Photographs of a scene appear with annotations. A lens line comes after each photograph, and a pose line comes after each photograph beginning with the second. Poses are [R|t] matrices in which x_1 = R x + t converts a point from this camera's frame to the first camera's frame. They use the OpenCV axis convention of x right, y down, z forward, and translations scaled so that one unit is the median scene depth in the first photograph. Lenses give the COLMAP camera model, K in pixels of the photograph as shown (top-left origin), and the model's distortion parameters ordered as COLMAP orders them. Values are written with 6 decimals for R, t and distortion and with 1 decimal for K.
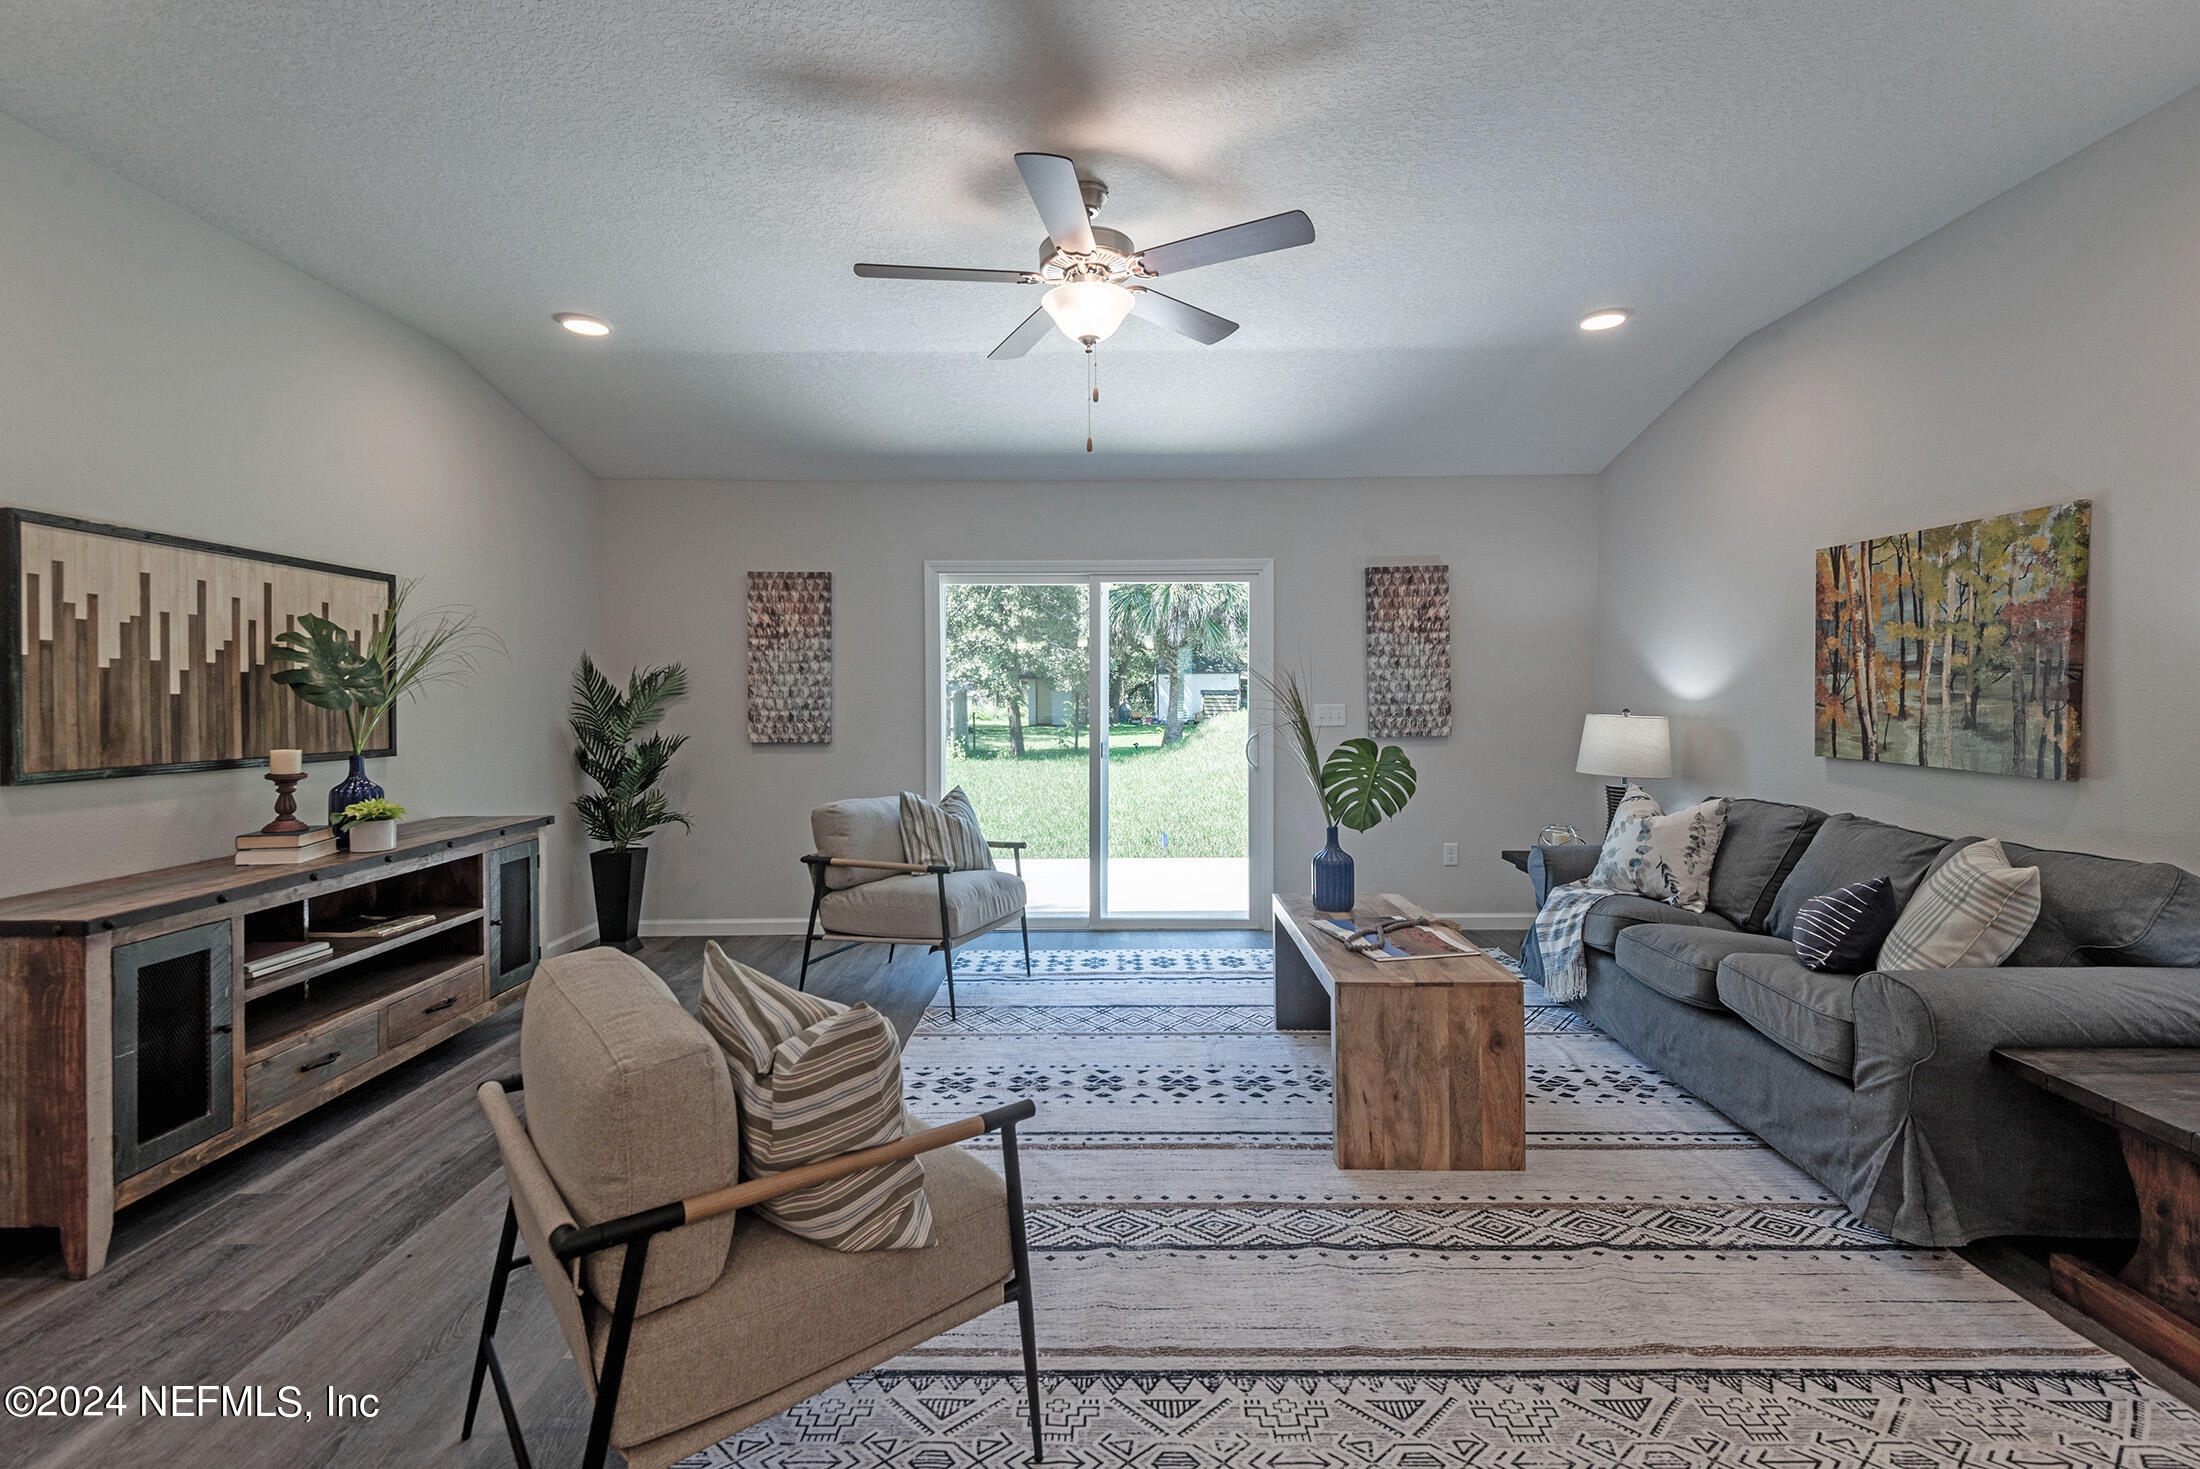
lens RADIAL K [[1029.3, 0, 1101.6], [0, 1029.3, 701.6], [0, 0, 1]] dist [0.049818, -0.030407]
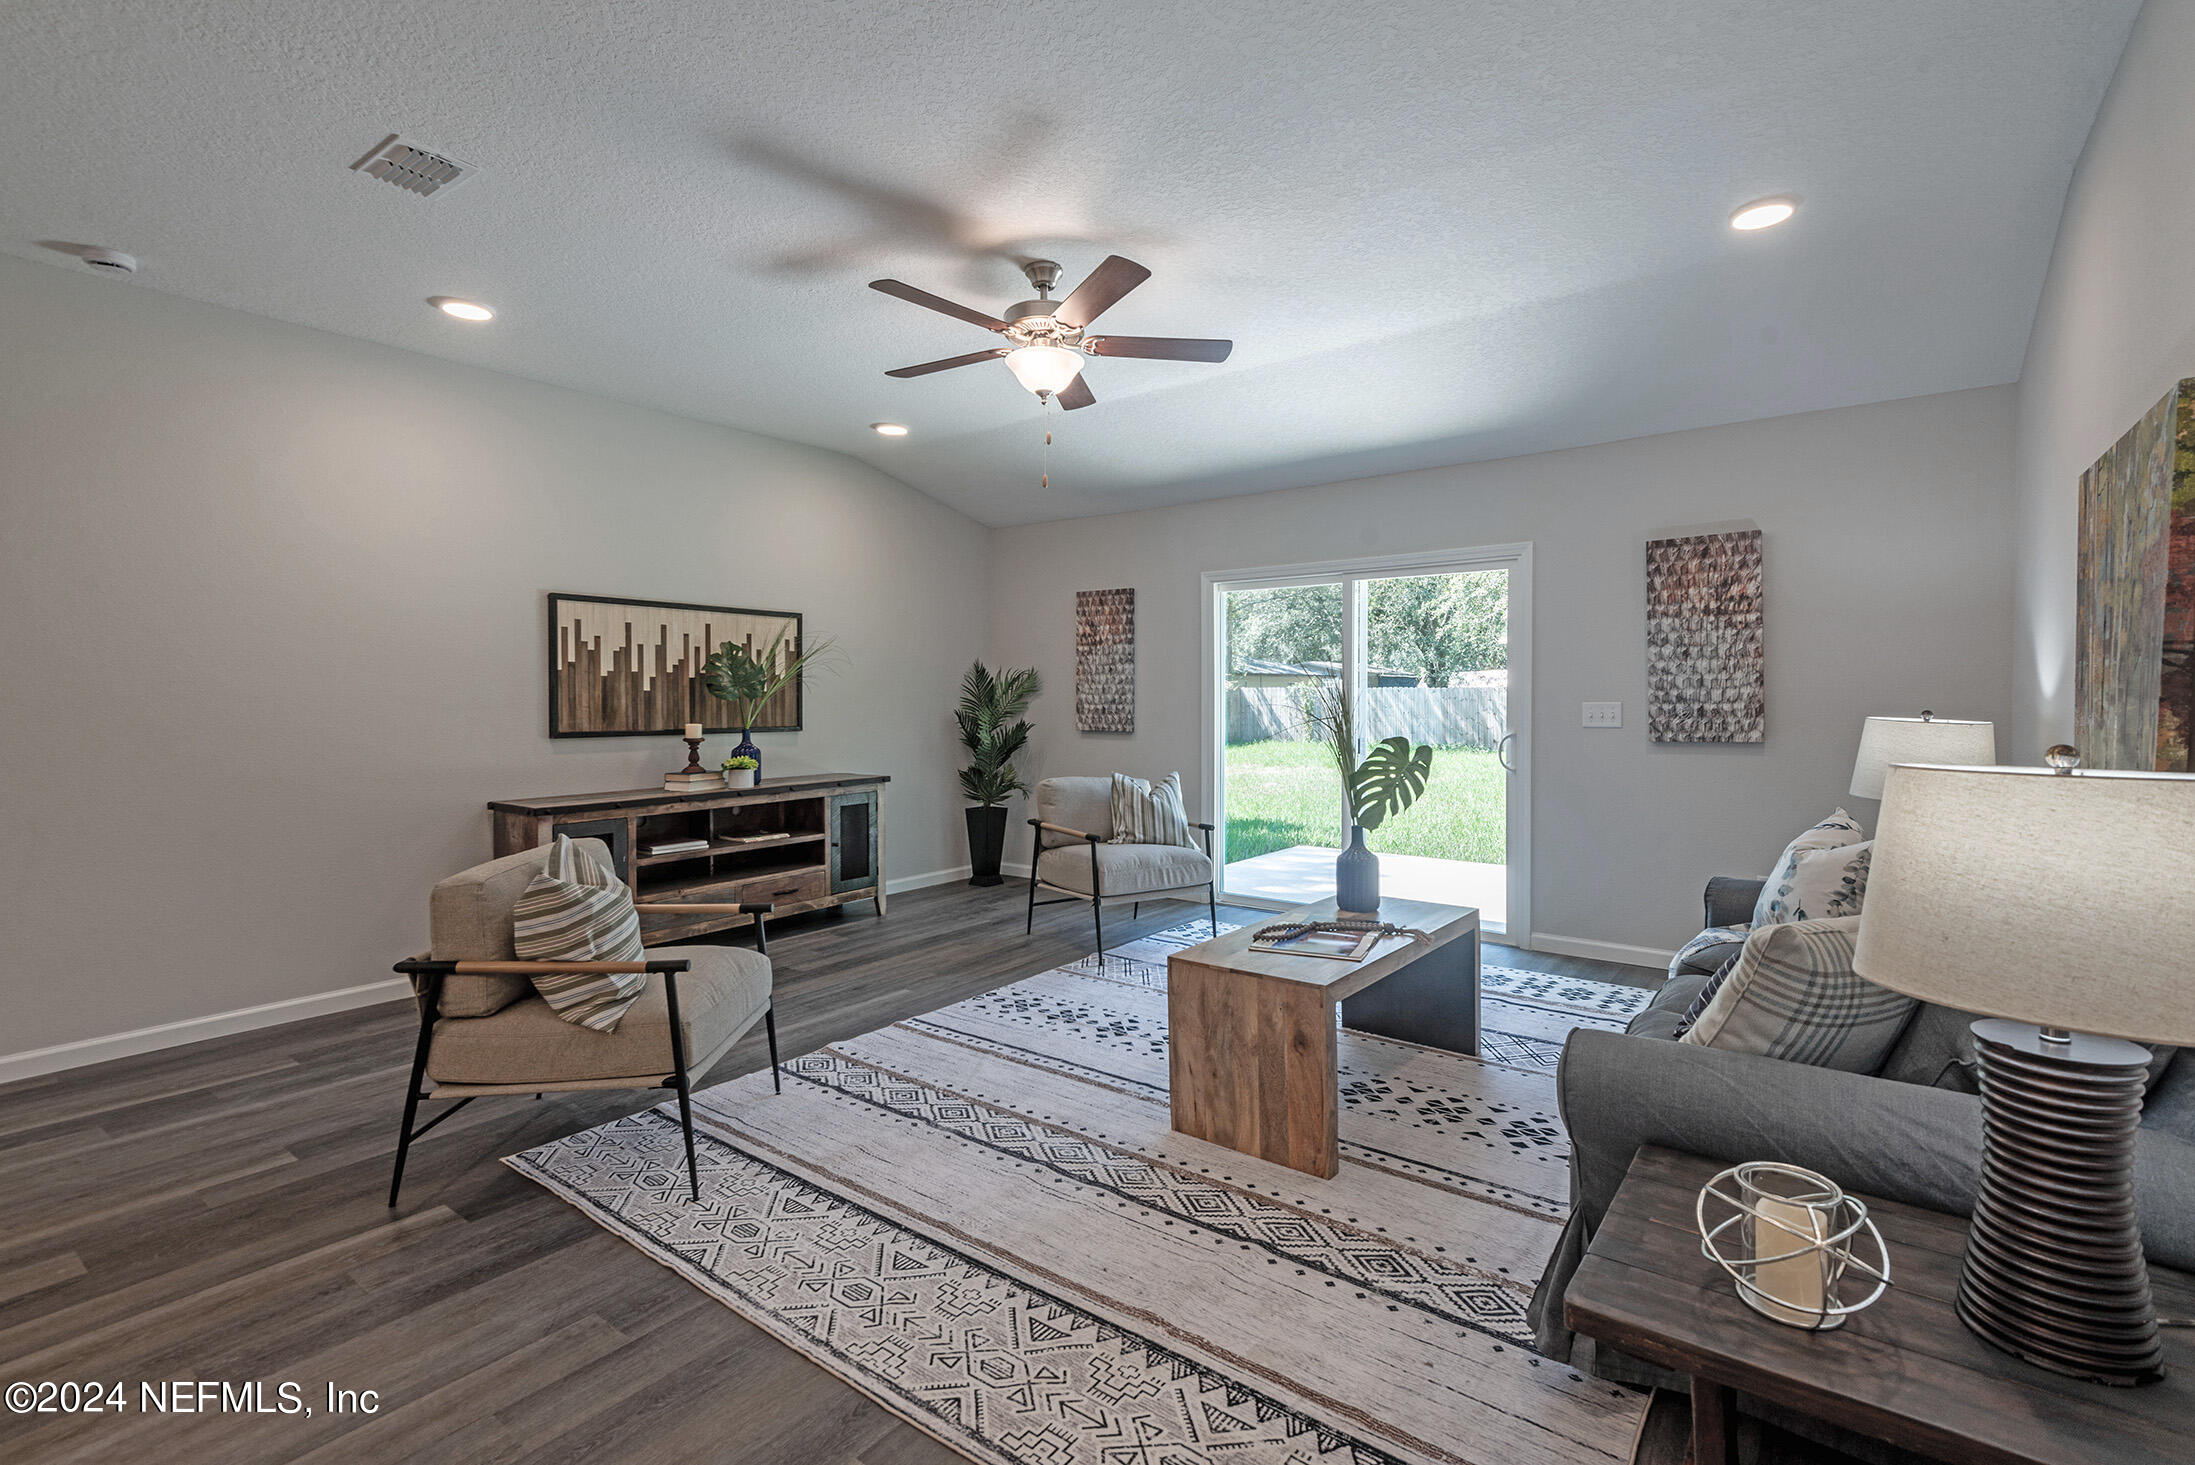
lens RADIAL K [[1000.3, 0, 1100.9], [0, 1000.3, 710.5], [0, 0, 1]] dist [0.049336, -0.024743]
pose [[0.796091, 0.011361, -0.605071, 0.604967], [-0.004680, 0.999909, 0.012618, 0.001055], [0.605159, -0.007213, 0.796072, 0.094873]]
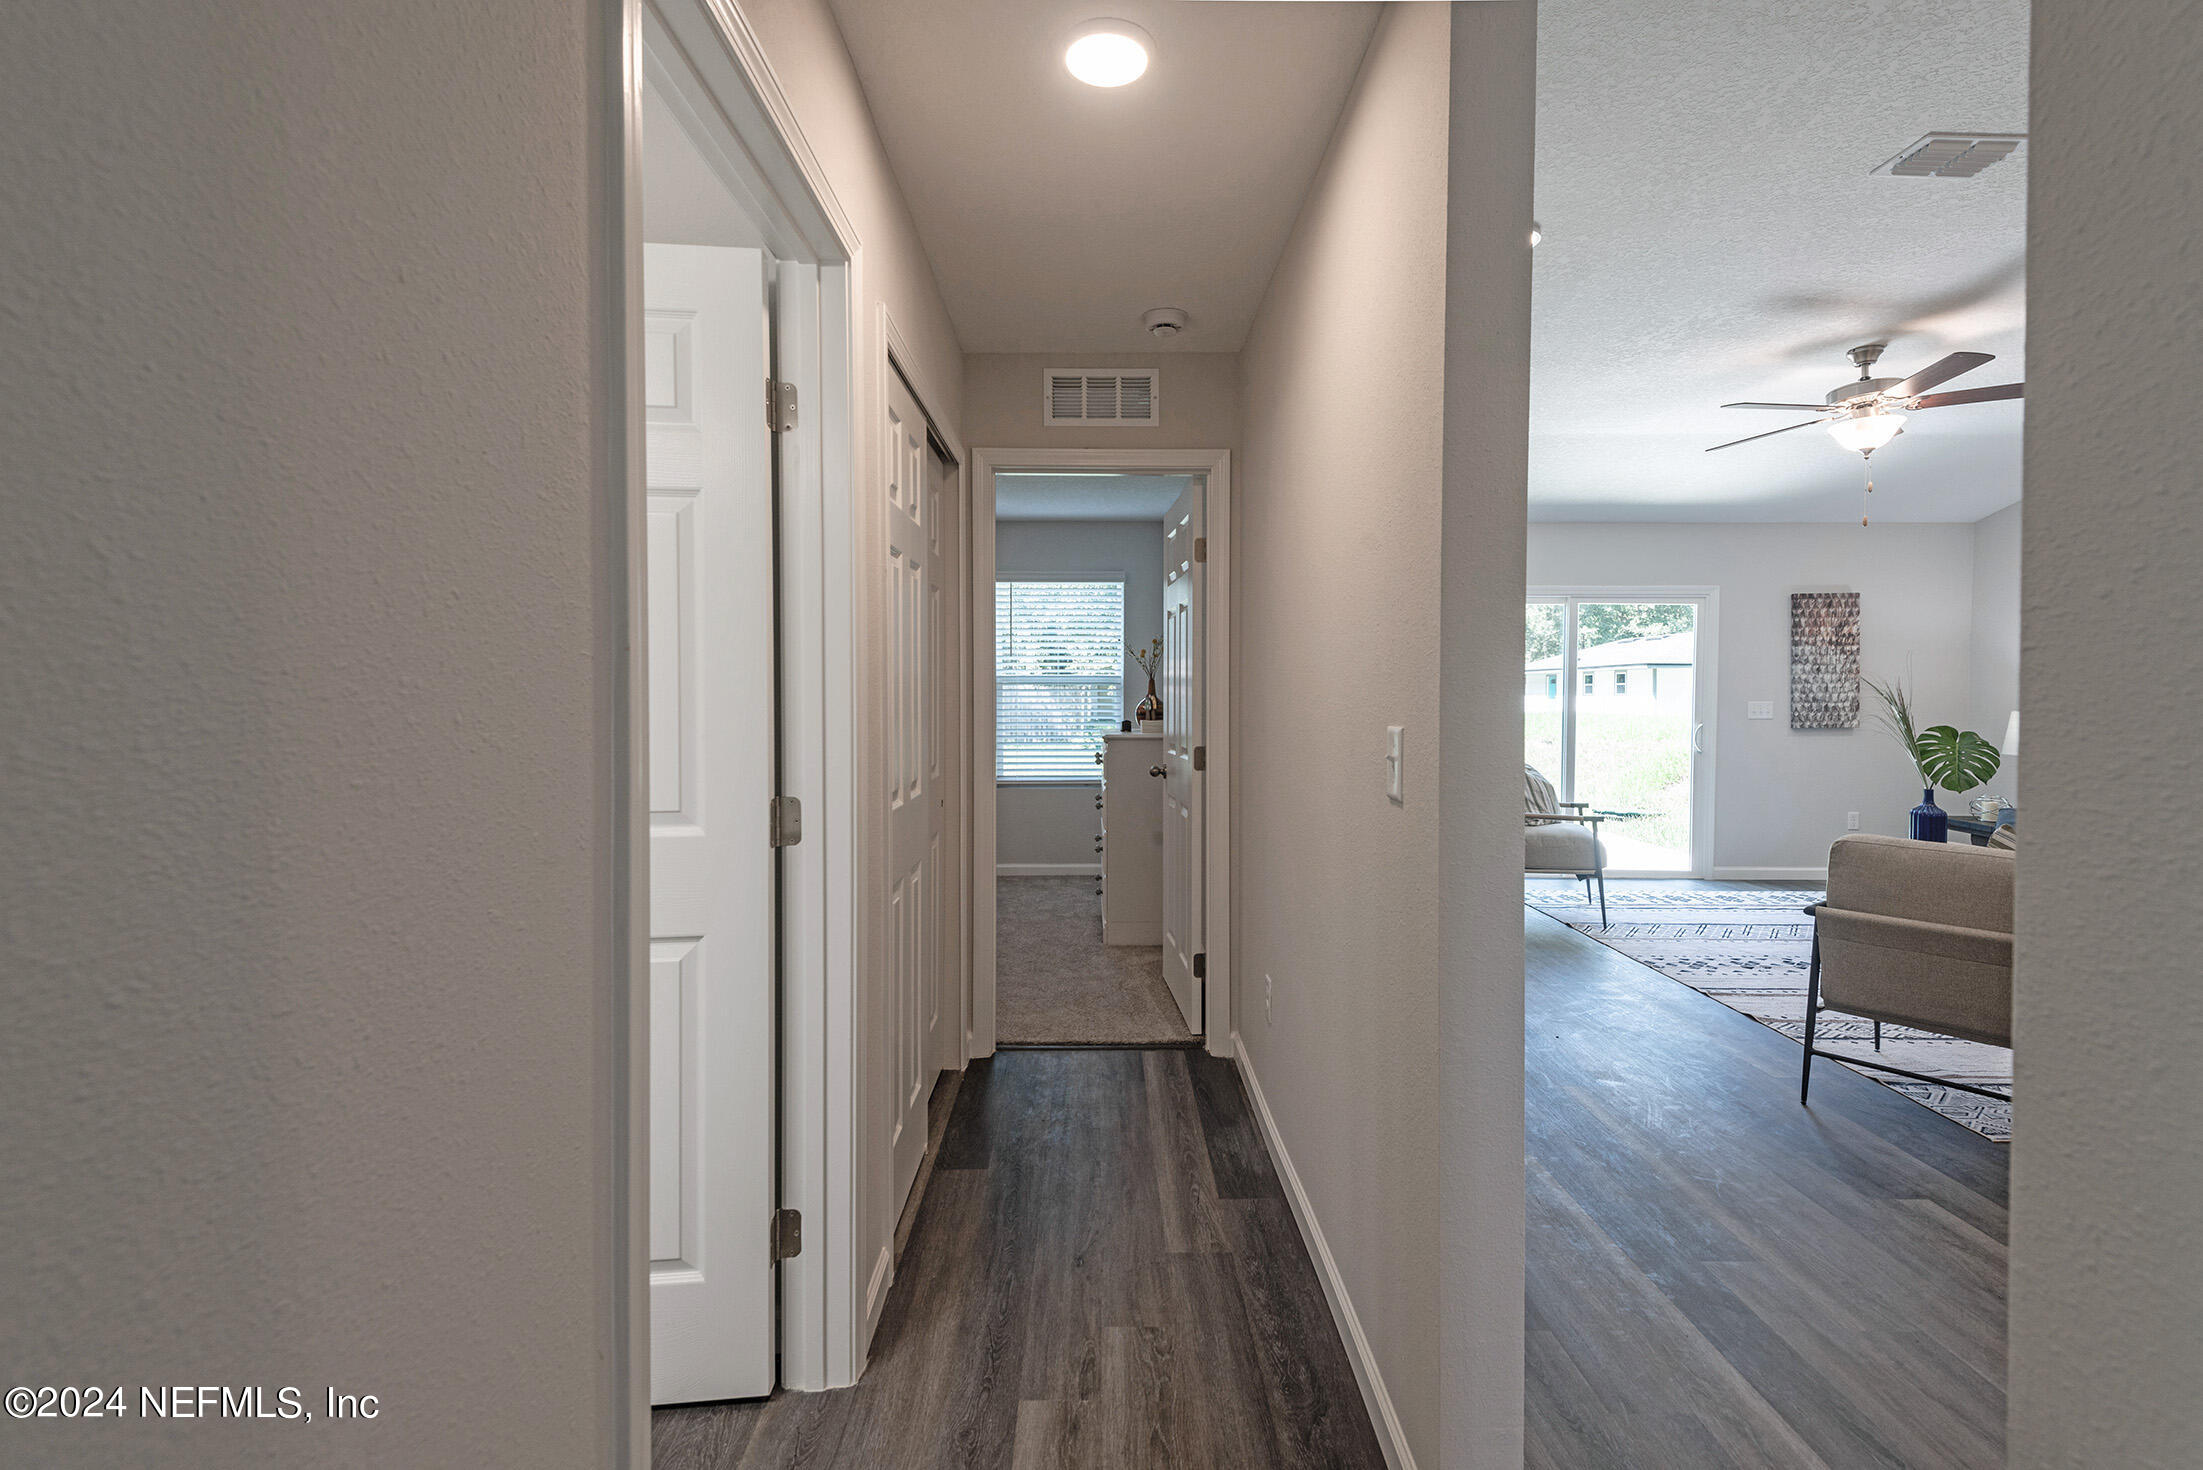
lens RADIAL K [[1001.0, 0, 1103.6], [0, 1001.0, 710.7], [0, 0, 1]] dist [0.031591, -0.020077]
pose [[0.999894, 0.010008, 0.010546, -0.898428], [-0.010130, 0.999881, 0.011599, 0.011375], [-0.010428, -0.011705, 0.999877, -0.346108]]
